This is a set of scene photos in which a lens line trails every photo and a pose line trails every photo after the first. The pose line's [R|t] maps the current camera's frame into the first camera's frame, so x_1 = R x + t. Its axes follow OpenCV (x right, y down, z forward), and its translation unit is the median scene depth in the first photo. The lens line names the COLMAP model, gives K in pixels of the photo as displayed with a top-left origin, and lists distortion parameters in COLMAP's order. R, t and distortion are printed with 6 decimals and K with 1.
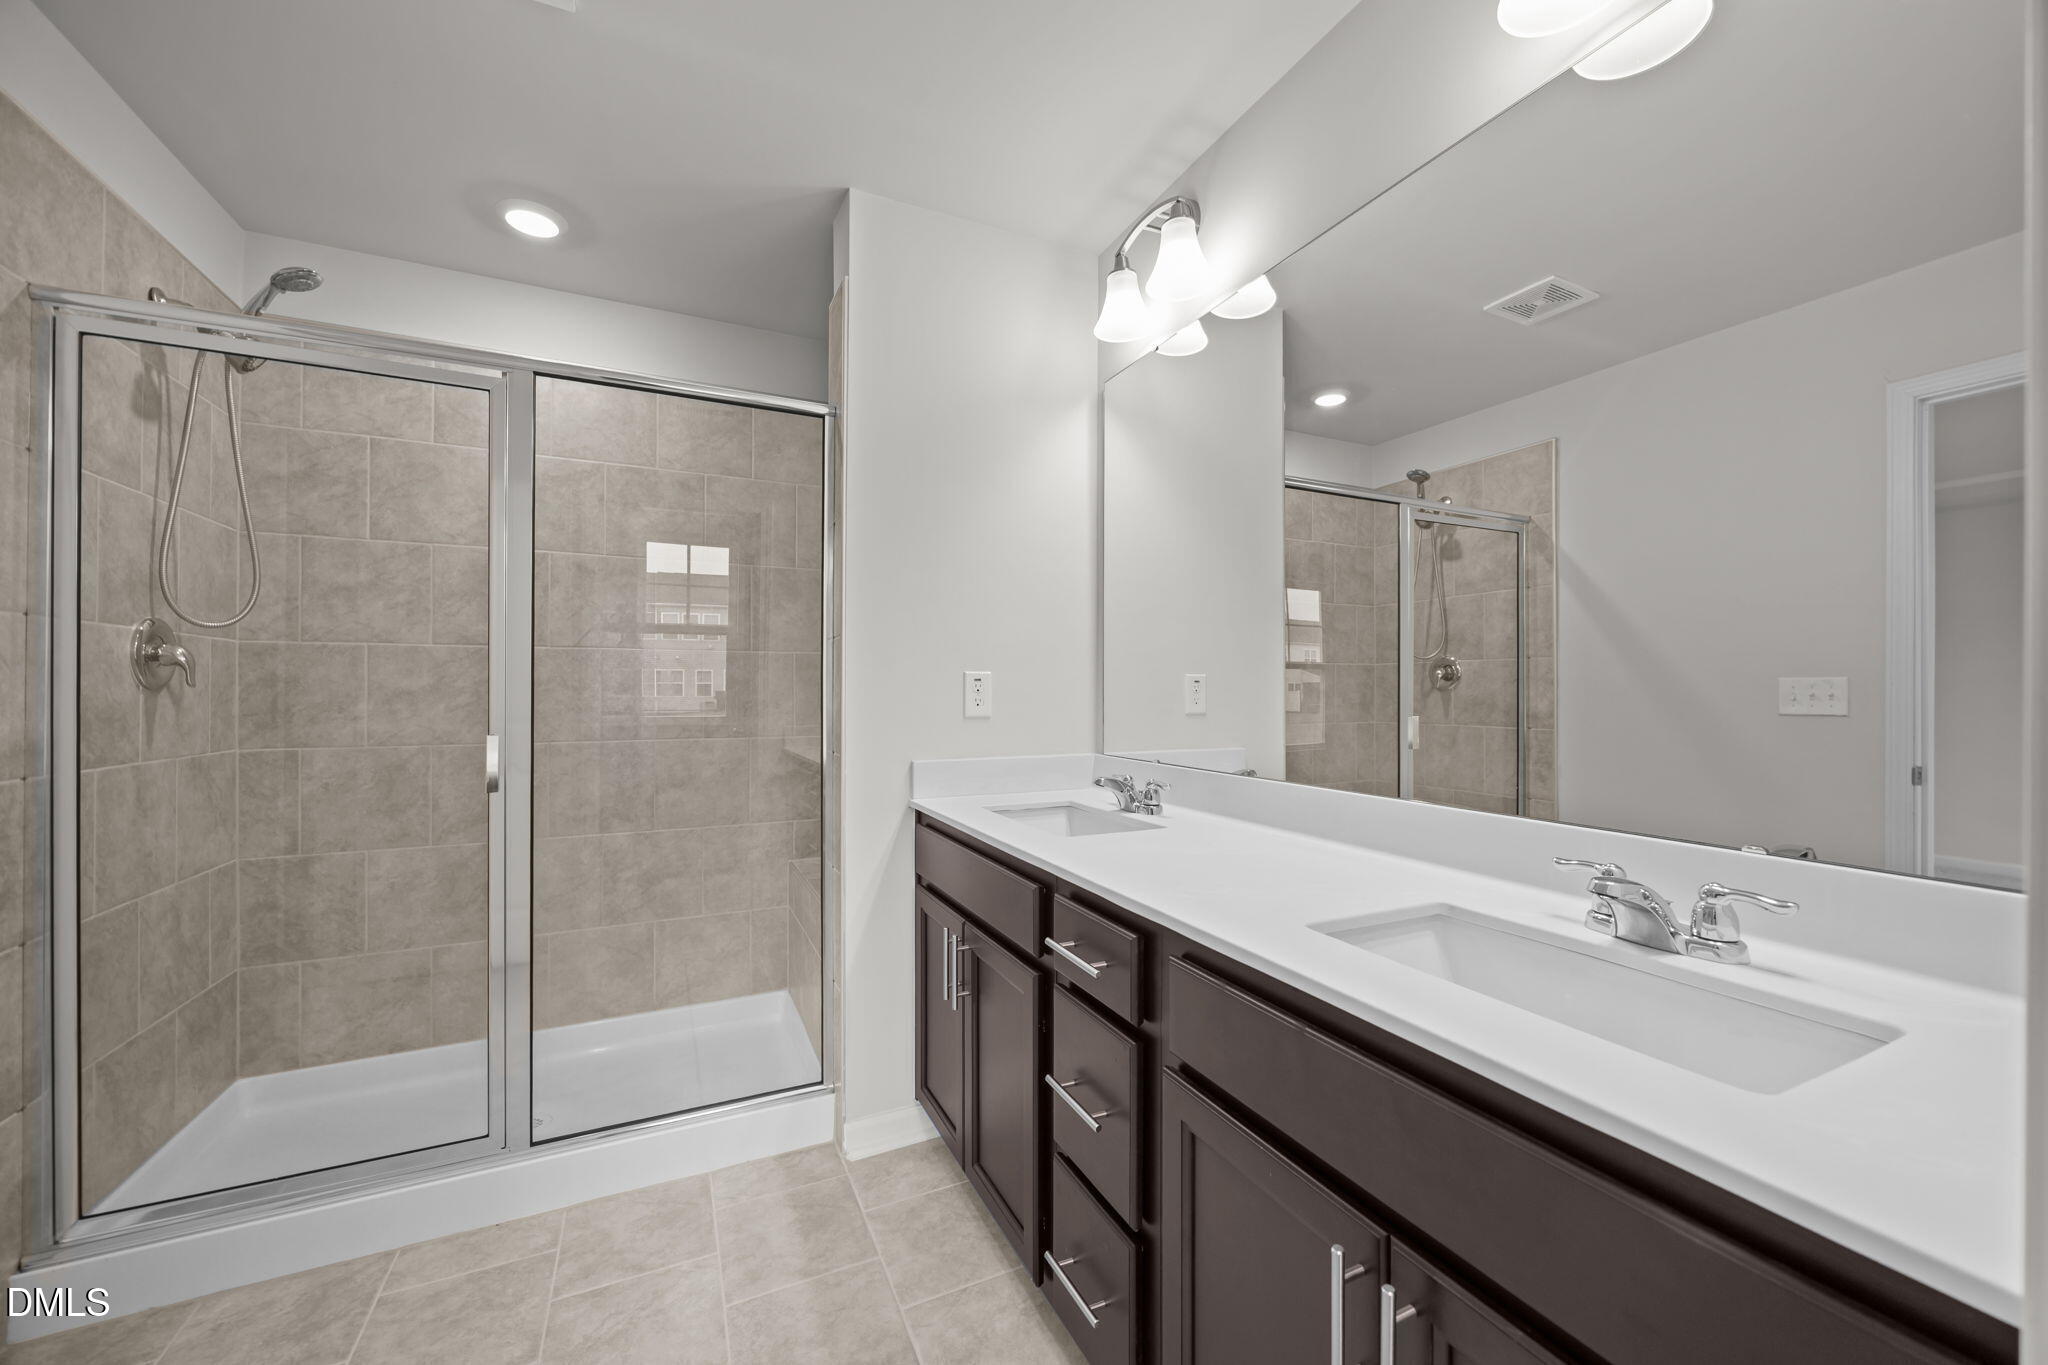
lens RADIAL K [[783.1, 0, 1018.5], [0, 783.1, 687.3], [0, 0, 1]] dist [-0.004940, 0.000003]
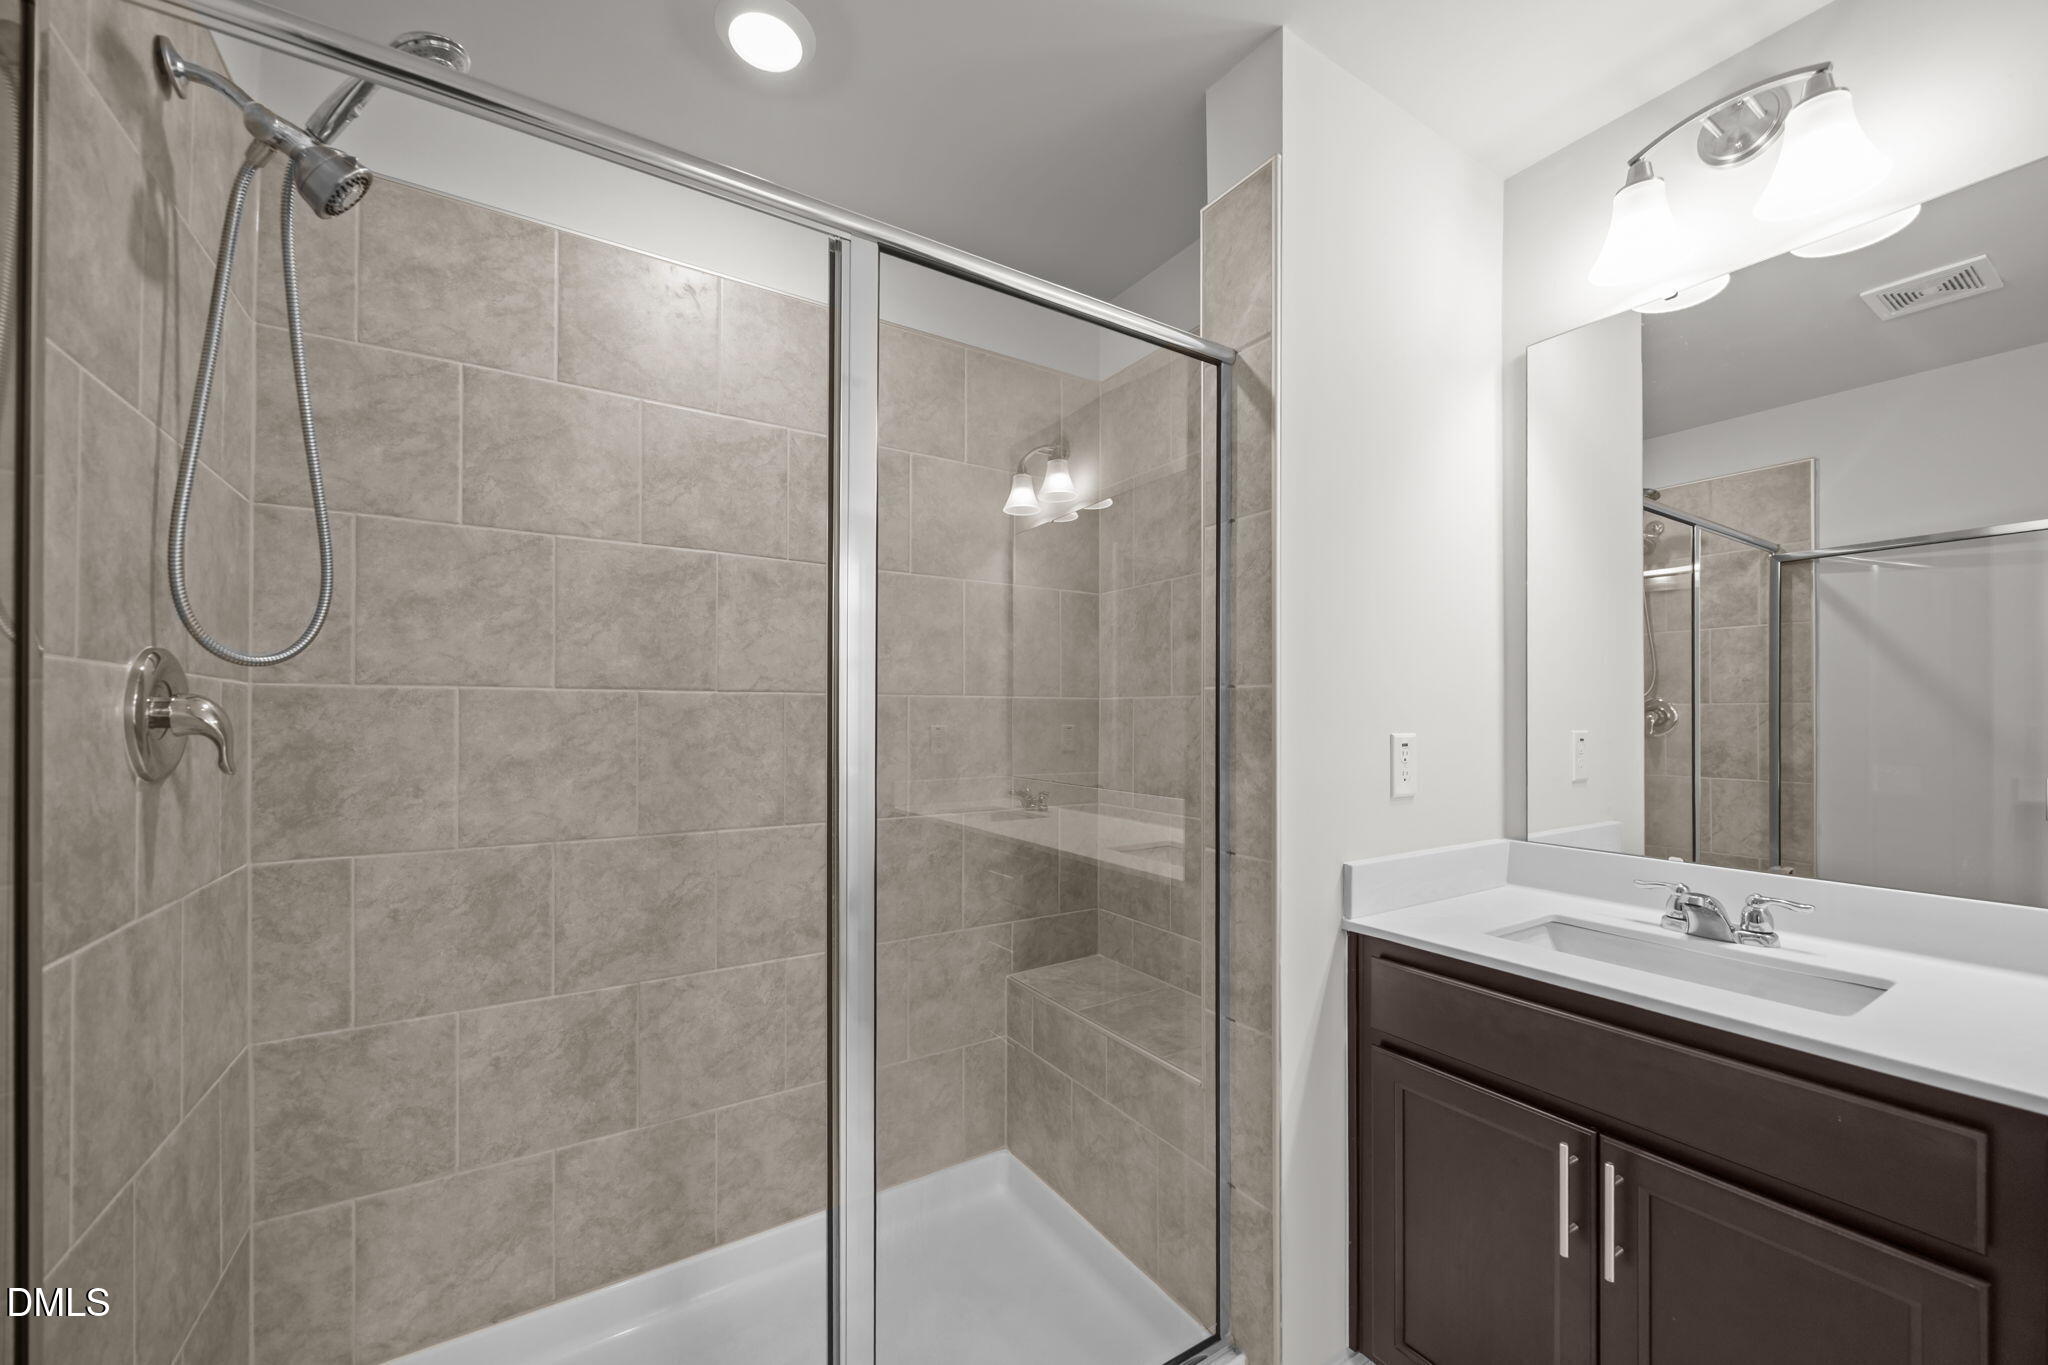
lens RADIAL K [[783.1, 0, 1000.3], [0, 783.1, 711.8], [0, 0, 1]] dist [-0.004940, 0.000003]
pose [[0.992417, 0.000918, 0.122911, -0.475398], [-0.000677, 0.999998, -0.002003, -0.035102], [-0.122913, 0.001904, 0.992416, 0.312296]]
